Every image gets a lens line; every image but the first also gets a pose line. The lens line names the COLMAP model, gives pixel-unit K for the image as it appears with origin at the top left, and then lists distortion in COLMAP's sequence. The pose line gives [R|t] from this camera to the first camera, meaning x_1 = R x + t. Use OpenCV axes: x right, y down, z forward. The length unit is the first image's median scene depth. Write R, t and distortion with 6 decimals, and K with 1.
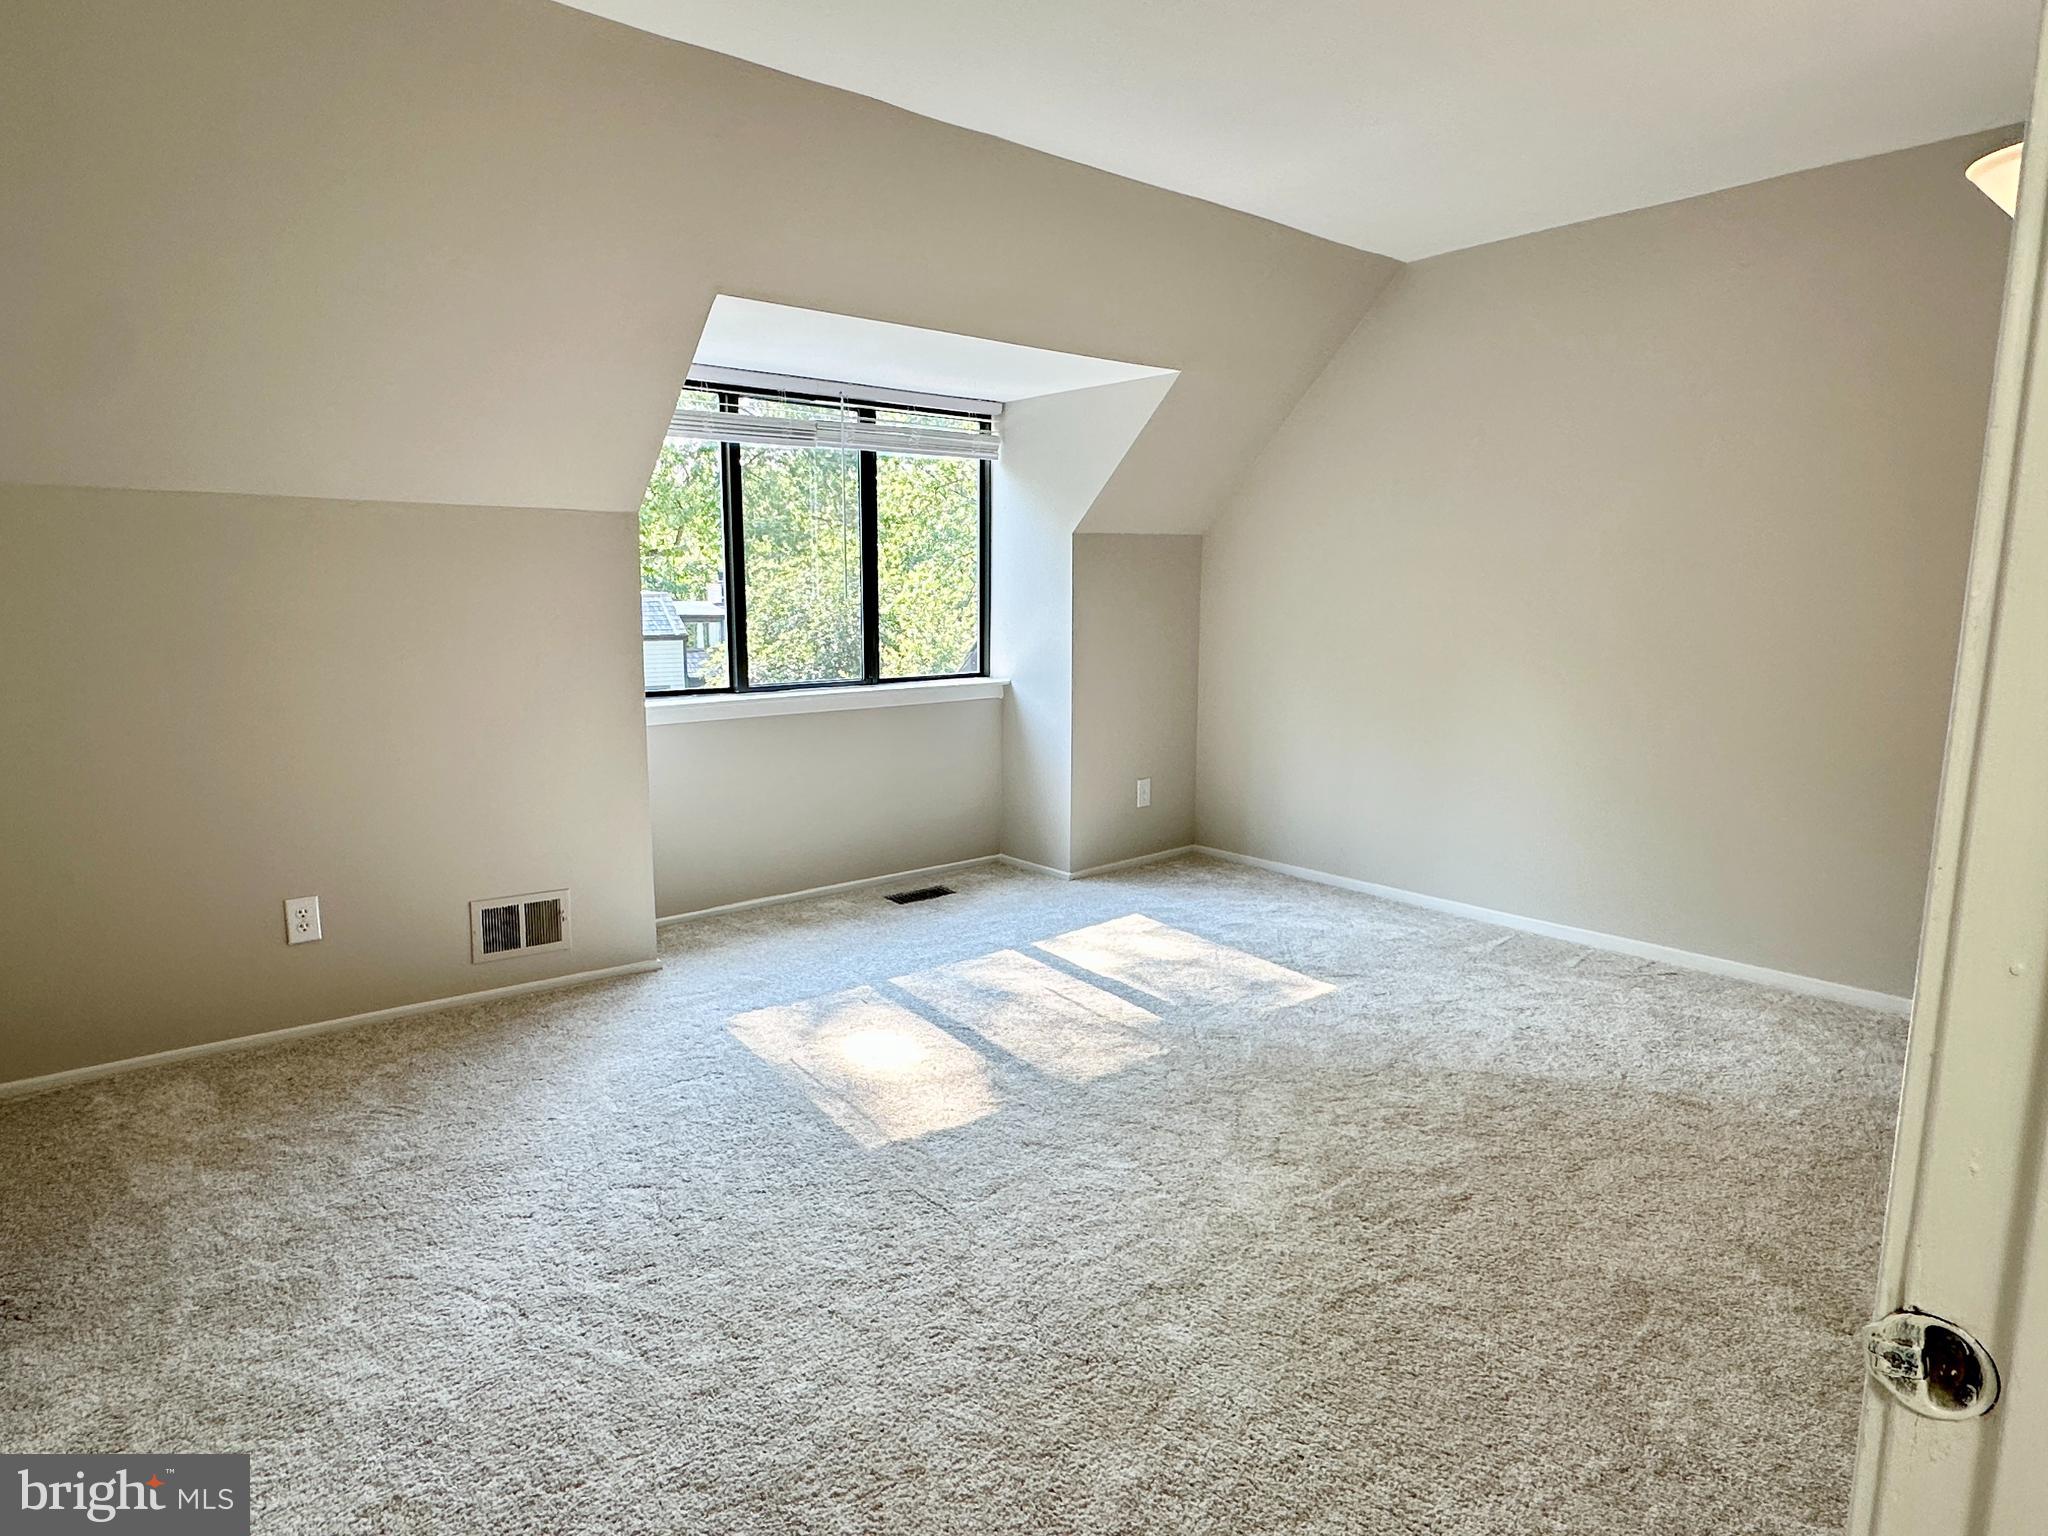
lens RADIAL K [[1173.3, 0, 1019.5], [0, 1173.3, 786.5], [0, 0, 1]] dist [-0.000840, -0.000090]
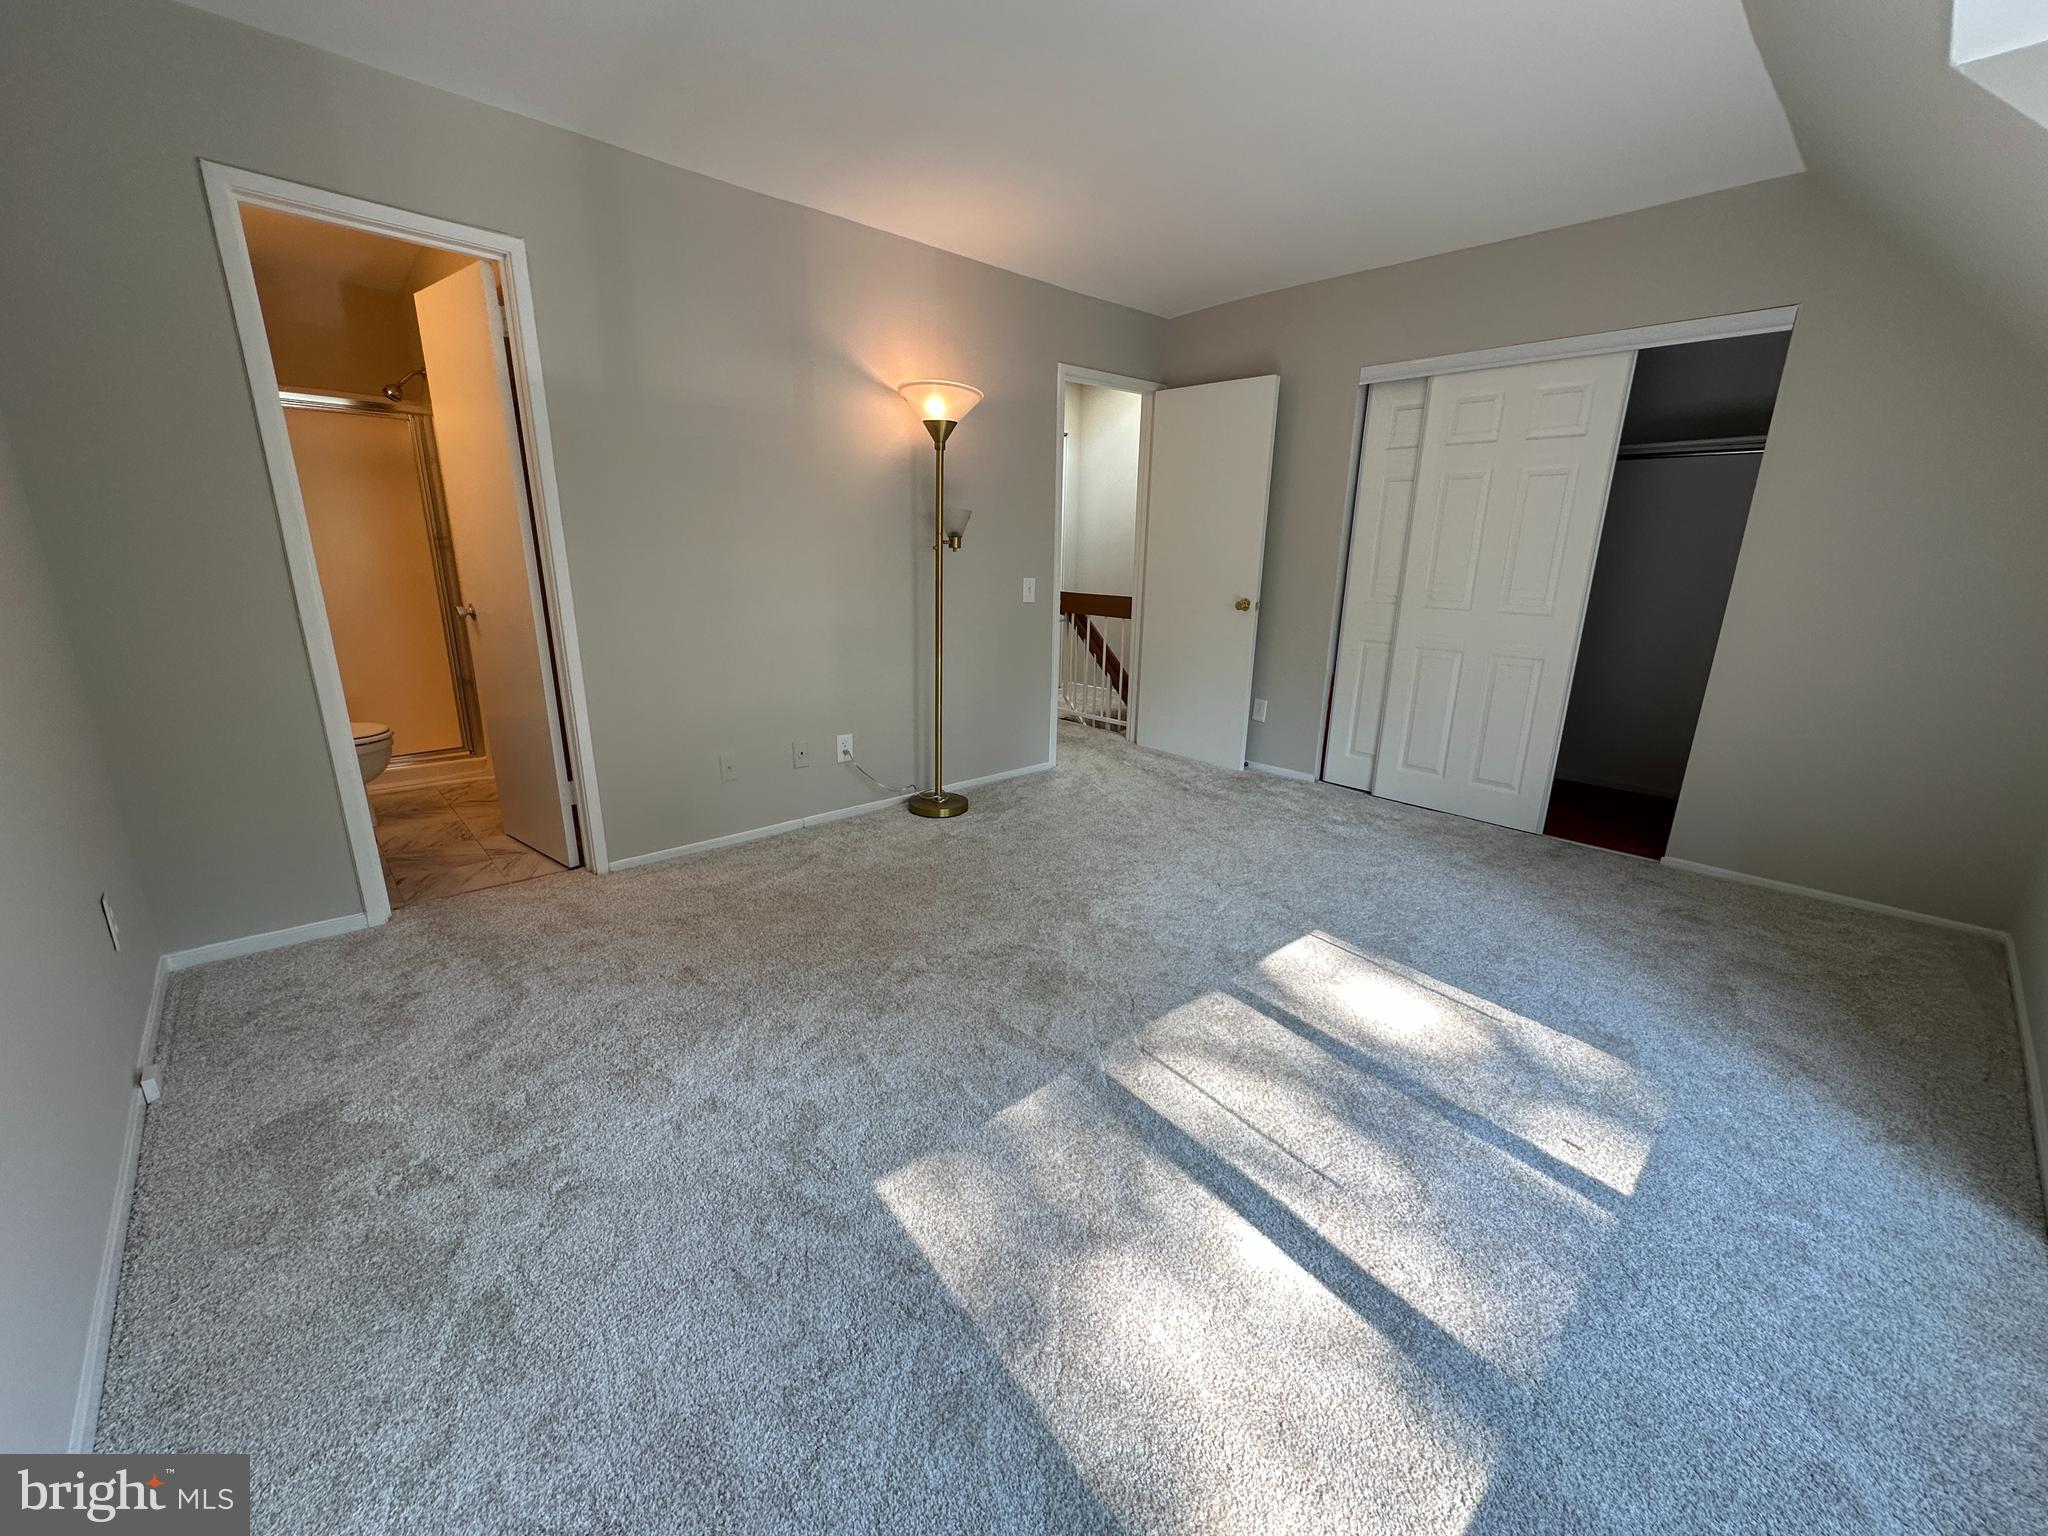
lens RADIAL K [[812.9, 0, 1024.0], [0, 812.9, 768.0], [0, 0, 1]] dist [-0.003606, 0.000295]
pose [[-0.998507, -0.005315, -0.054356, 0.176269], [-0.027186, 0.911563, 0.410260, -0.175264], [0.047369, 0.411125, -0.910347, 1.097540]]
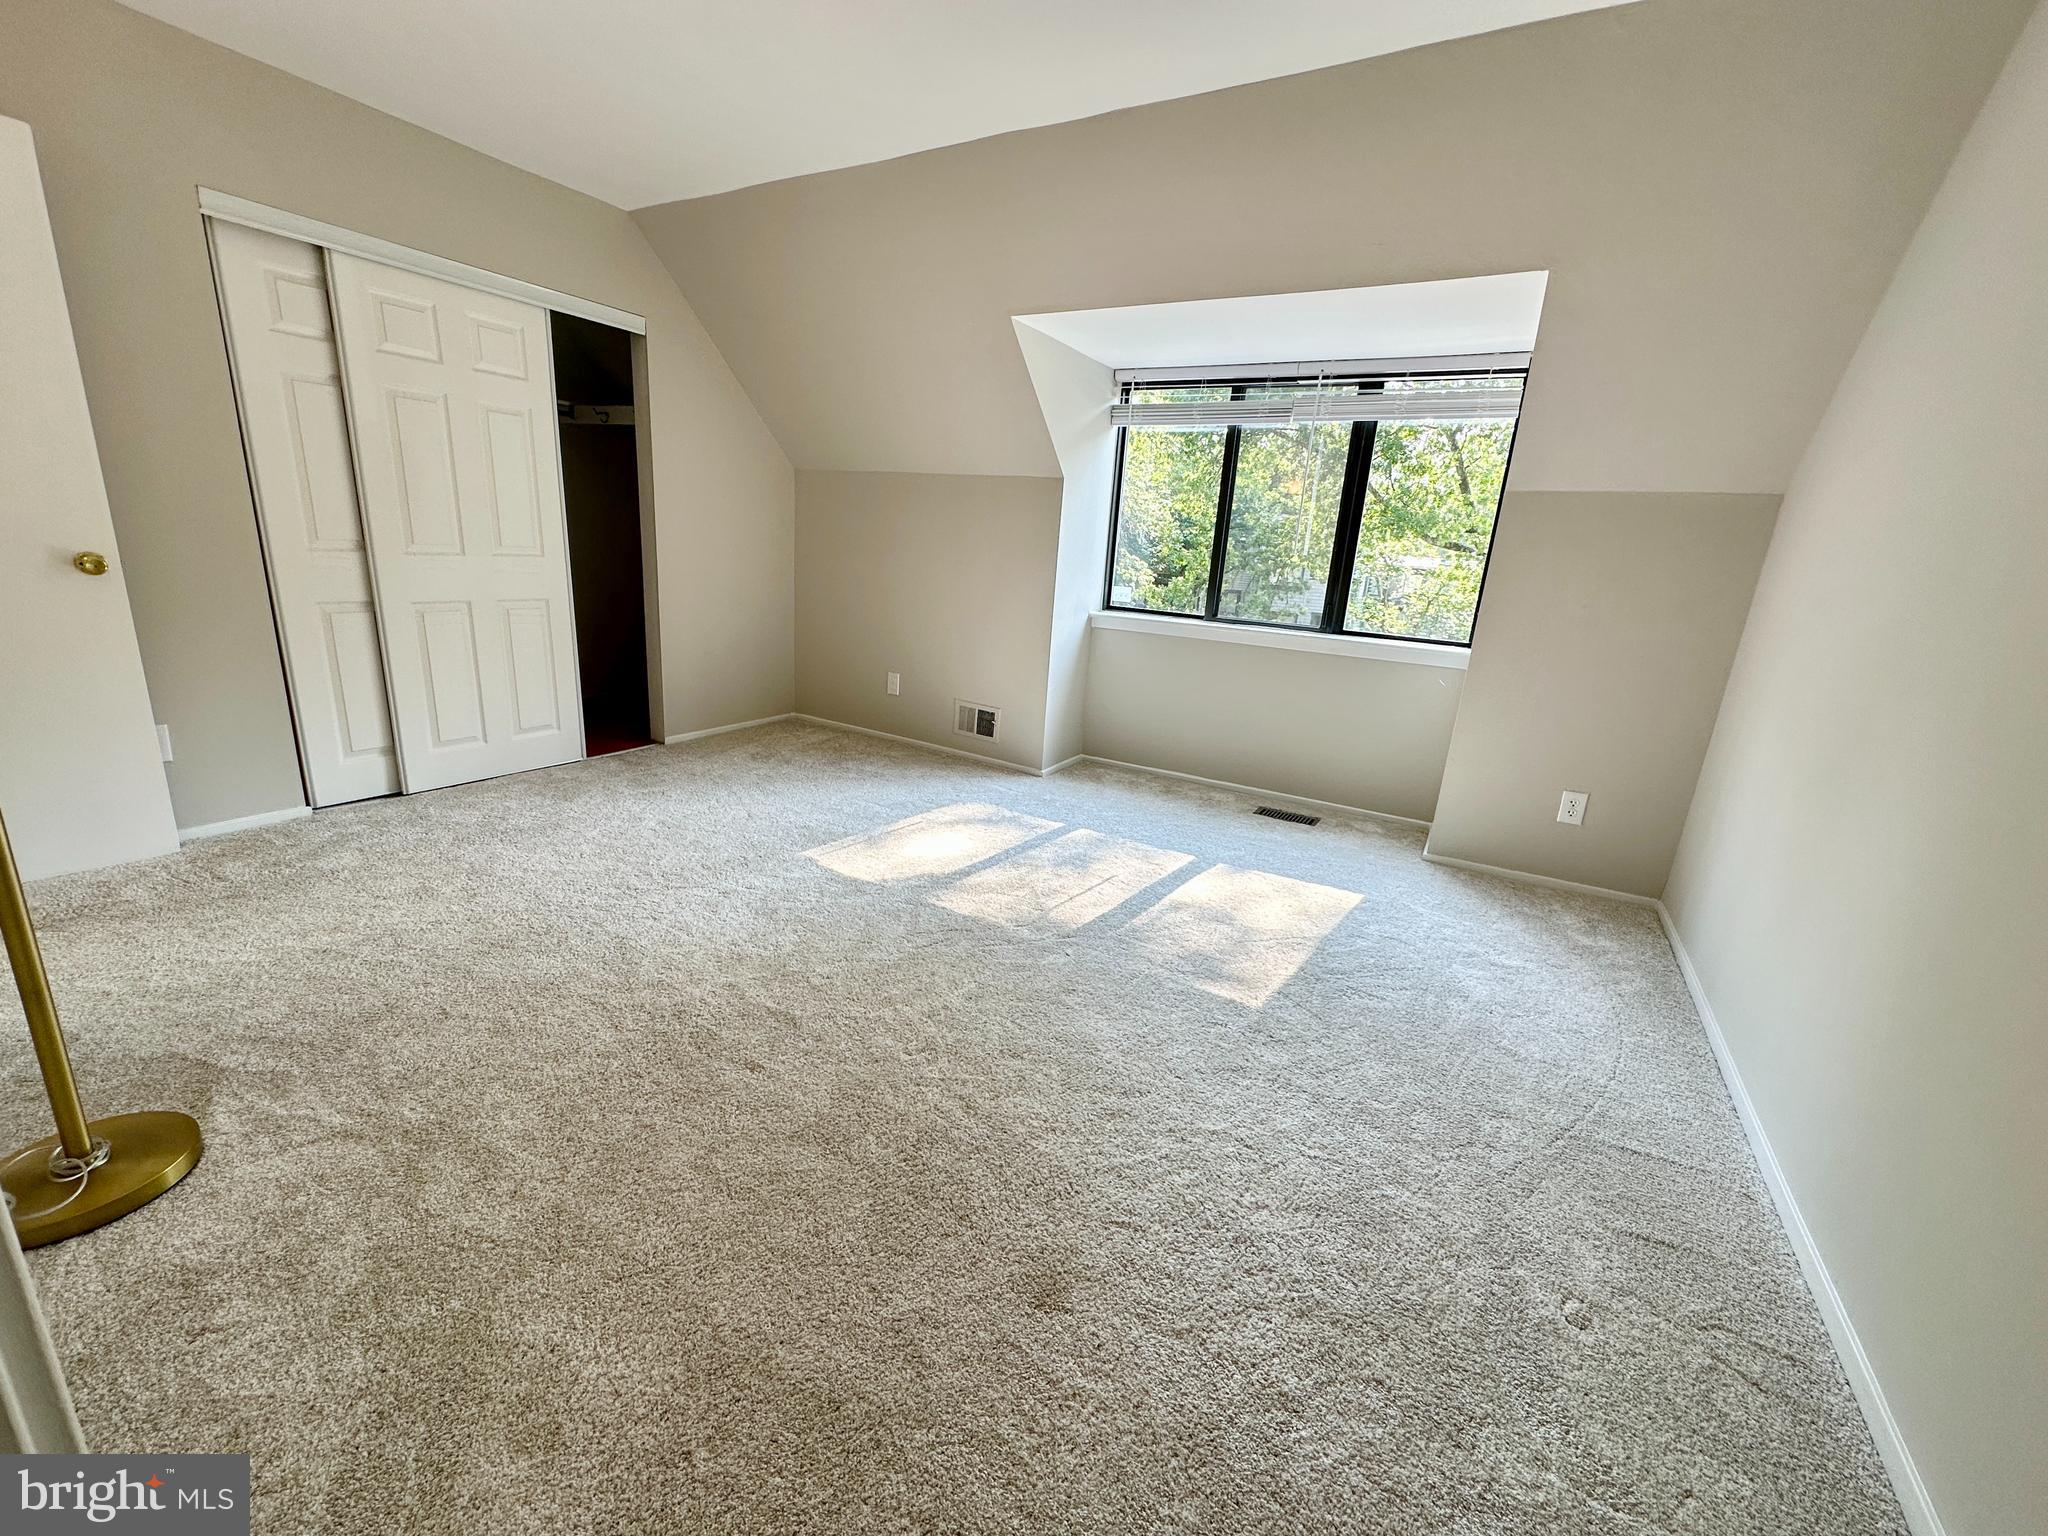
lens RADIAL K [[812.9, 0, 1024.0], [0, 812.9, 768.0], [0, 0, 1]] dist [-0.003606, 0.000295]
pose [[0.338102, 0.275973, -0.899737, 0.591037], [-0.214215, 0.953510, 0.211969, -0.073834], [0.916406, 0.121070, 0.381501, 0.494784]]
